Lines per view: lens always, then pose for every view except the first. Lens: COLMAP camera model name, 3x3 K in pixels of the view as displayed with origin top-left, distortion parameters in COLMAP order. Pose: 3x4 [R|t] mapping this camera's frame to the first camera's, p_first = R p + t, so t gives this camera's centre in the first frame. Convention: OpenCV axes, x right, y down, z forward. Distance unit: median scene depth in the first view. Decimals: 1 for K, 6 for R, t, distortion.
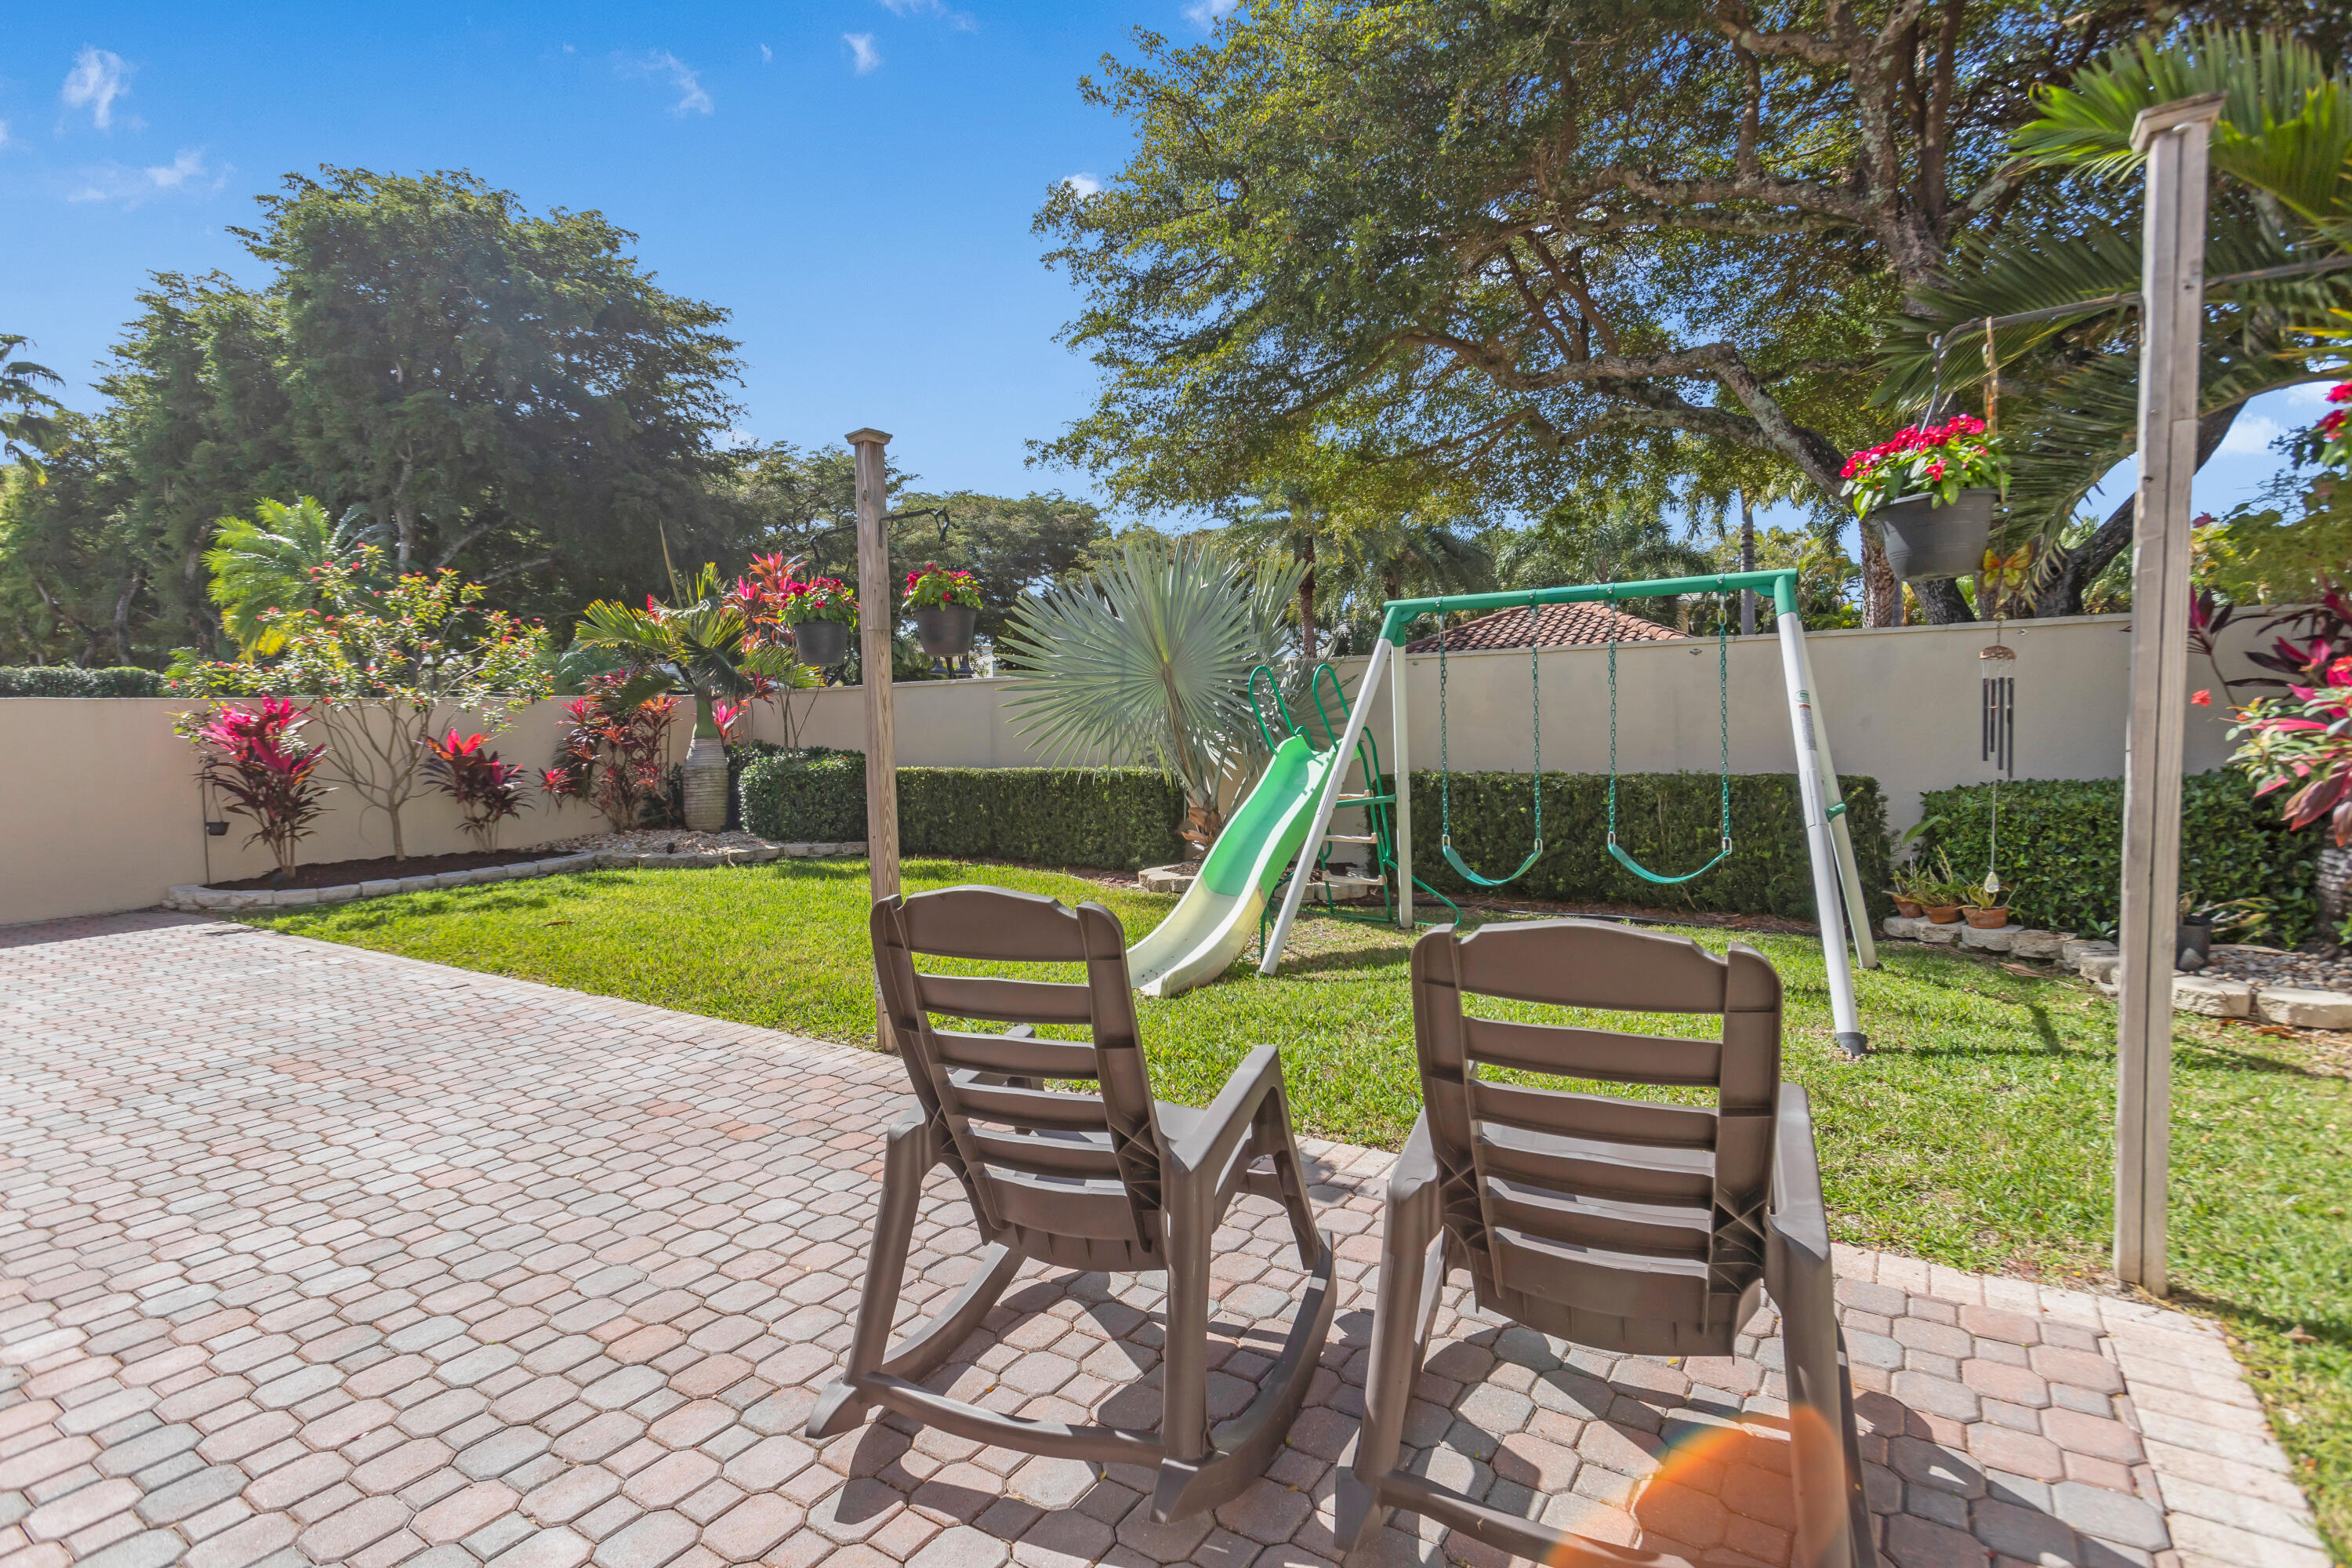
lens RADIAL K [[1146.5, 0, 1195.6], [0, 1146.5, 789.8], [0, 0, 1]] dist [-0.009650, 0.001851]
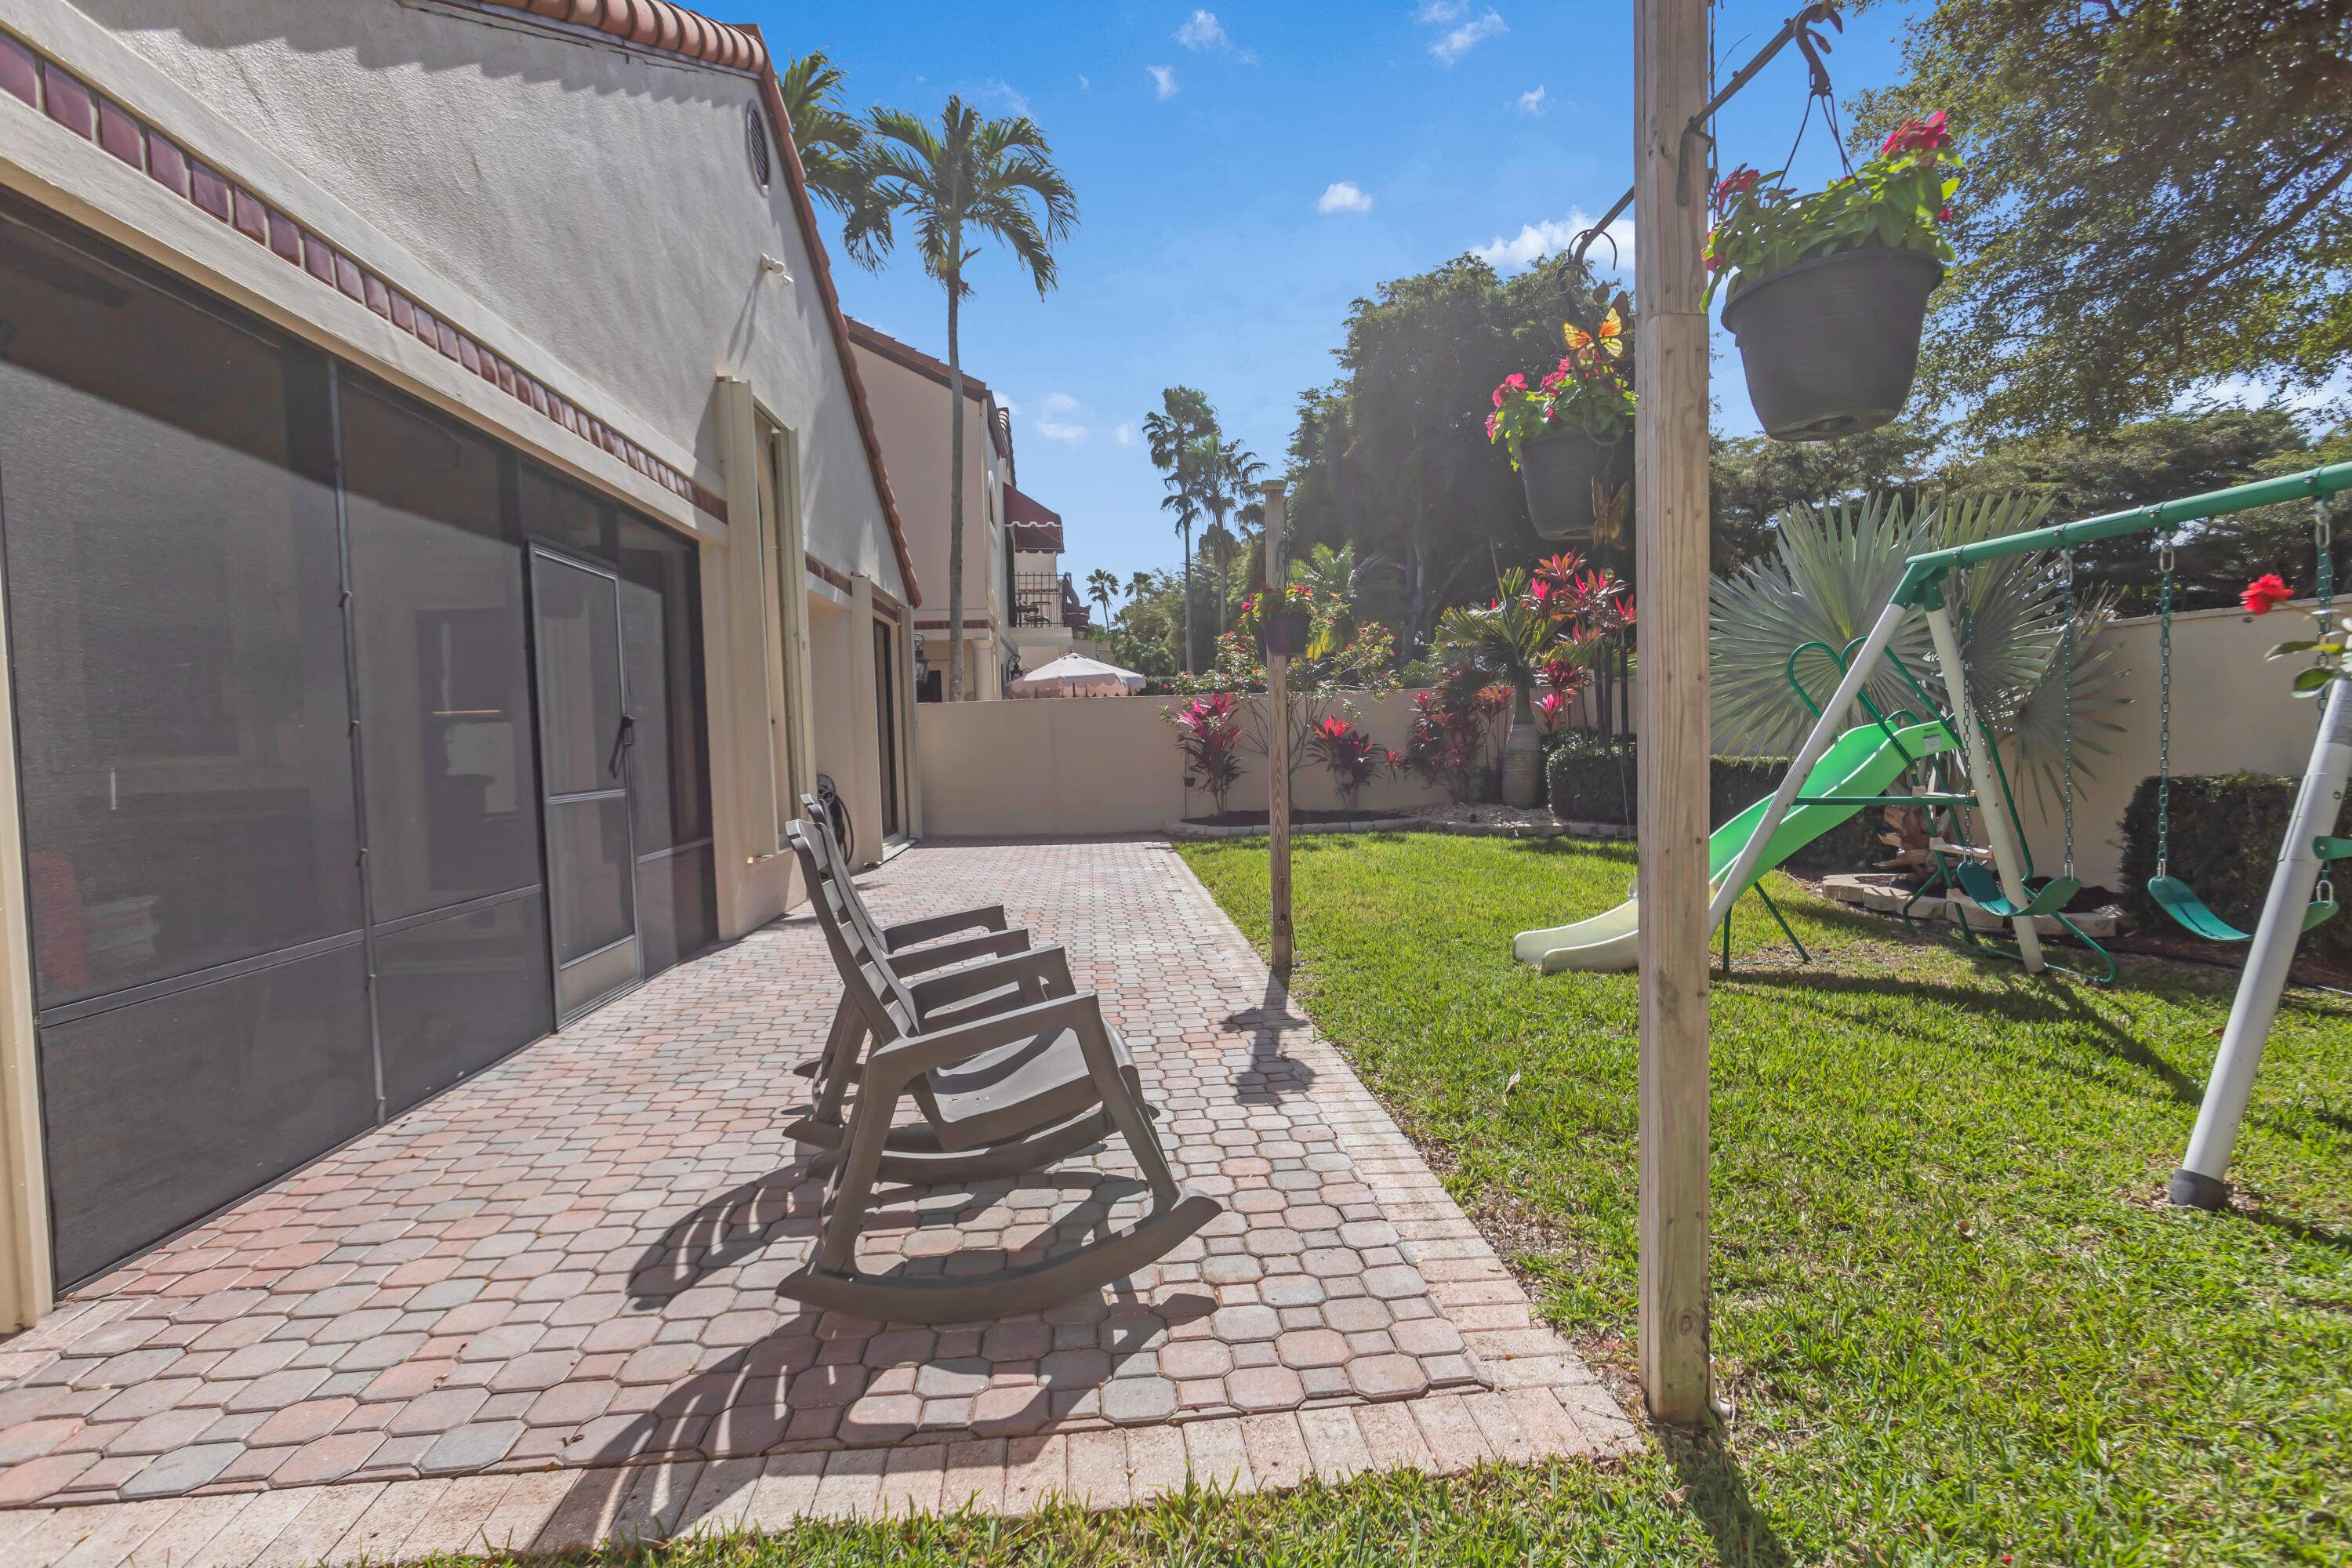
lens RADIAL K [[1146.5, 0, 1195.9], [0, 1146.5, 794.1], [0, 0, 1]] dist [-0.009650, 0.001851]
pose [[0.615203, 0.051051, -0.786714, 0.299539], [-0.039624, 0.998642, 0.033818, -0.001839], [0.787372, 0.010368, 0.616391, 0.058761]]
